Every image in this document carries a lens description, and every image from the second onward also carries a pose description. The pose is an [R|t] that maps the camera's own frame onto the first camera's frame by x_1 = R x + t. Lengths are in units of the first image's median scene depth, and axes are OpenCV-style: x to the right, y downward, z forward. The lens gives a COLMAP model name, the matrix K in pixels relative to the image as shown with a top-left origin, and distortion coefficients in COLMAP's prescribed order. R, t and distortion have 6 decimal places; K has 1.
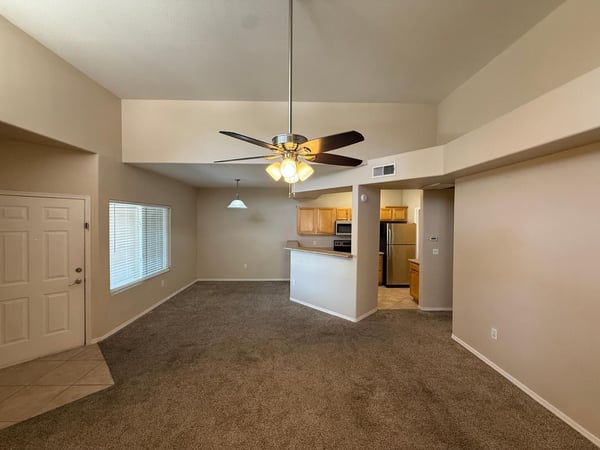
lens RADIAL K [[238.1, 0, 298.4], [0, 238.1, 226.3], [0, 0, 1]] dist [-0.002792, -0.000075]
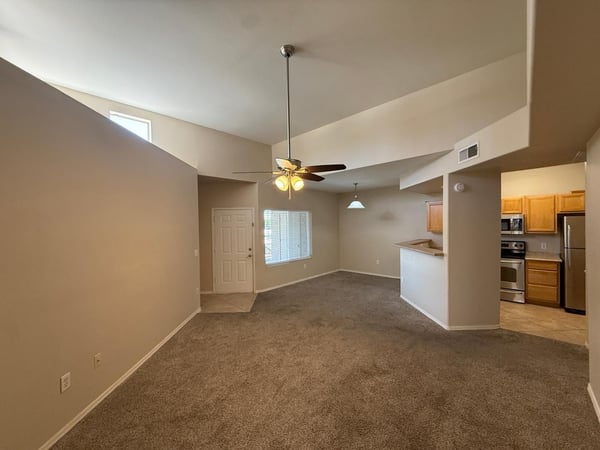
lens RADIAL K [[238.1, 0, 298.4], [0, 238.1, 226.3], [0, 0, 1]] dist [-0.002792, -0.000075]
pose [[0.708903, -0.011391, -0.705214, 0.476135], [0.009502, 0.999933, -0.006600, 0.020266], [0.705242, -0.002022, 0.708963, -0.011021]]
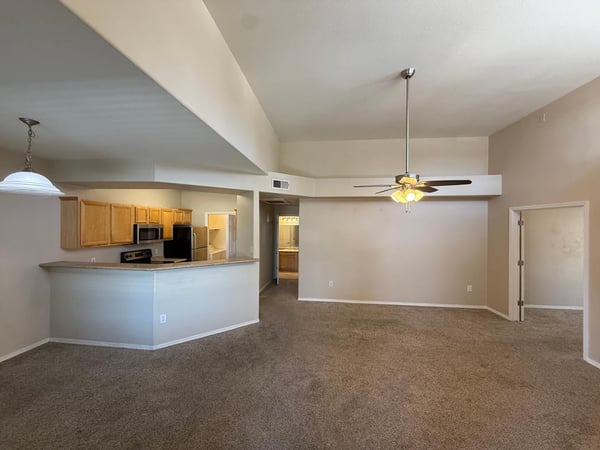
lens RADIAL K [[238.1, 0, 298.4], [0, 238.1, 226.3], [0, 0, 1]] dist [-0.002792, -0.000075]
pose [[0.142742, -0.010988, 0.989699, -0.777723], [0.015402, 0.999842, 0.008879, -0.025323], [-0.989640, 0.013976, 0.142889, 0.675594]]
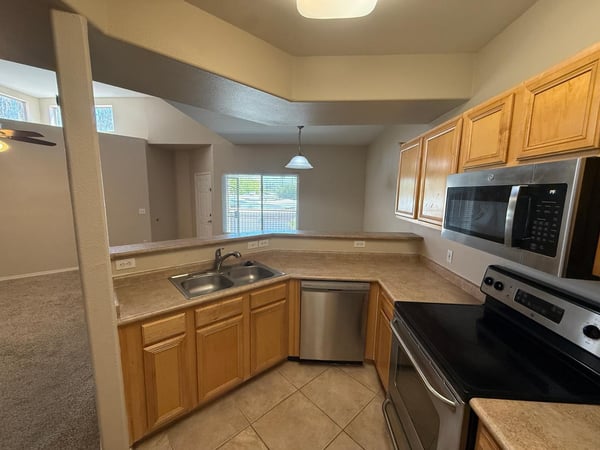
lens RADIAL K [[238.1, 0, 298.4], [0, 238.1, 226.3], [0, 0, 1]] dist [-0.002792, -0.000075]
pose [[-0.059673, 0.137157, -0.988750, 0.656236], [-0.036478, 0.989554, 0.139470, -0.003089], [0.997551, 0.044390, -0.054046, 1.403486]]
